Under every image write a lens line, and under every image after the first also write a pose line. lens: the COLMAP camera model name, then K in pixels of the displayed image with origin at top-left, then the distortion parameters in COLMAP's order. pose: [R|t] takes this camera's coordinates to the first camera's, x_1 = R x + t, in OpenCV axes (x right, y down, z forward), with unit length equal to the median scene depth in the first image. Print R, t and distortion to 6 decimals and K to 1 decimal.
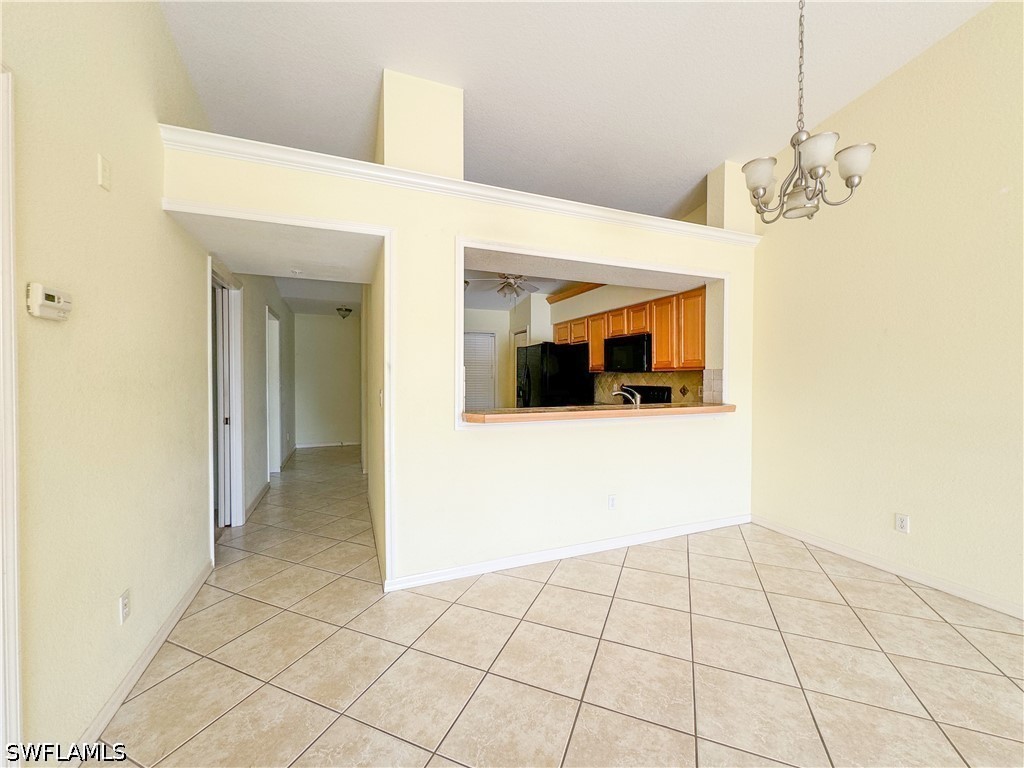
lens RADIAL K [[408.1, 0, 508.8], [0, 408.1, 384.8], [0, 0, 1]] dist [0.000821, -0.000248]
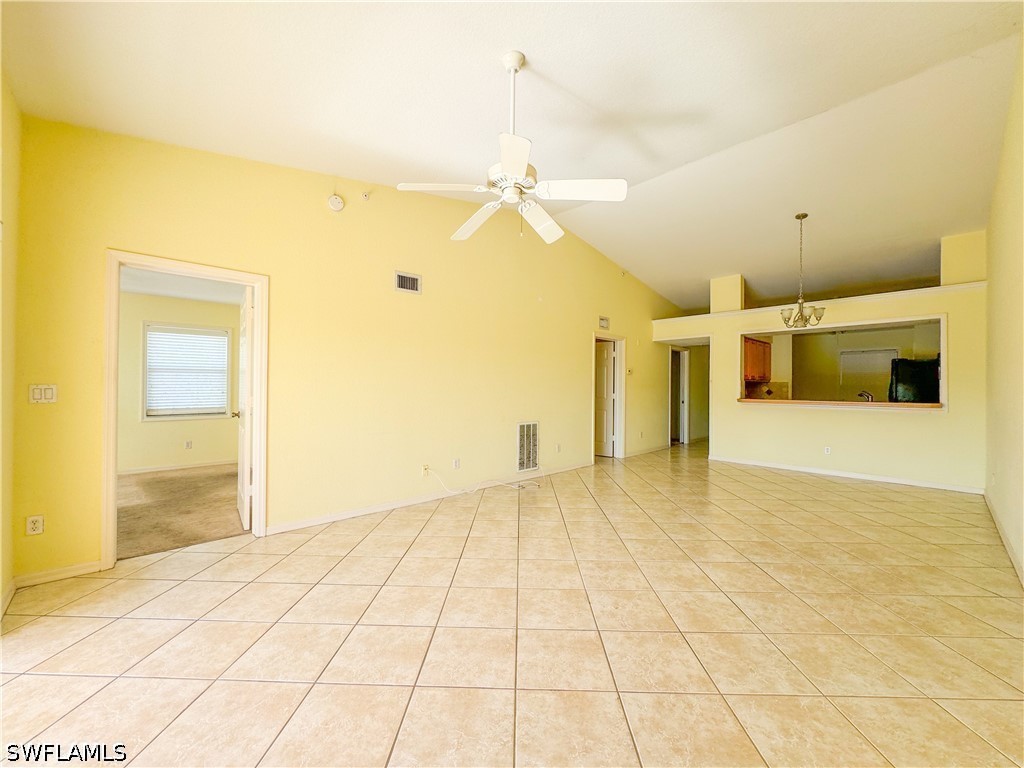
lens RADIAL K [[408.1, 0, 513.0], [0, 408.1, 384.8], [0, 0, 1]] dist [0.000821, -0.000248]
pose [[0.376844, 0.000044, -0.926277, 1.410350], [-0.023135, 0.999688, -0.009365, 0.031544], [0.925988, 0.024959, 0.376728, -1.056326]]
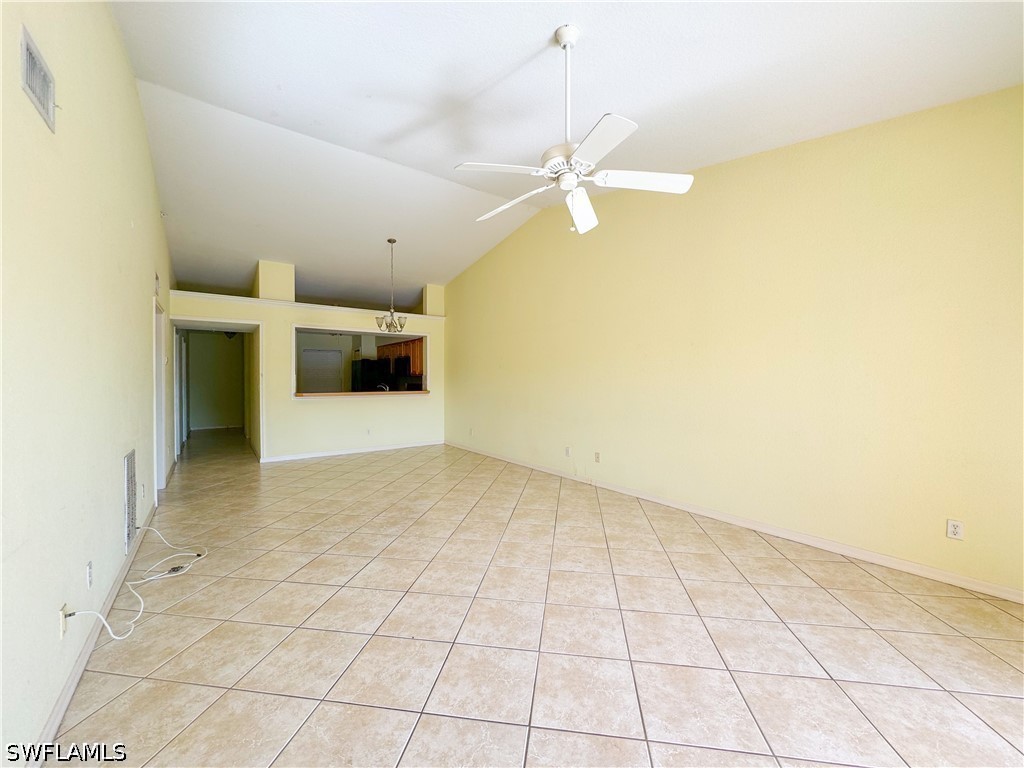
lens RADIAL K [[408.1, 0, 515.4], [0, 408.1, 381.1], [0, 0, 1]] dist [0.000821, -0.000248]
pose [[0.966778, -0.006539, 0.255535, 0.450054], [0.009665, 0.999893, -0.010978, 0.027353], [-0.255436, 0.013083, 0.966737, -1.436562]]
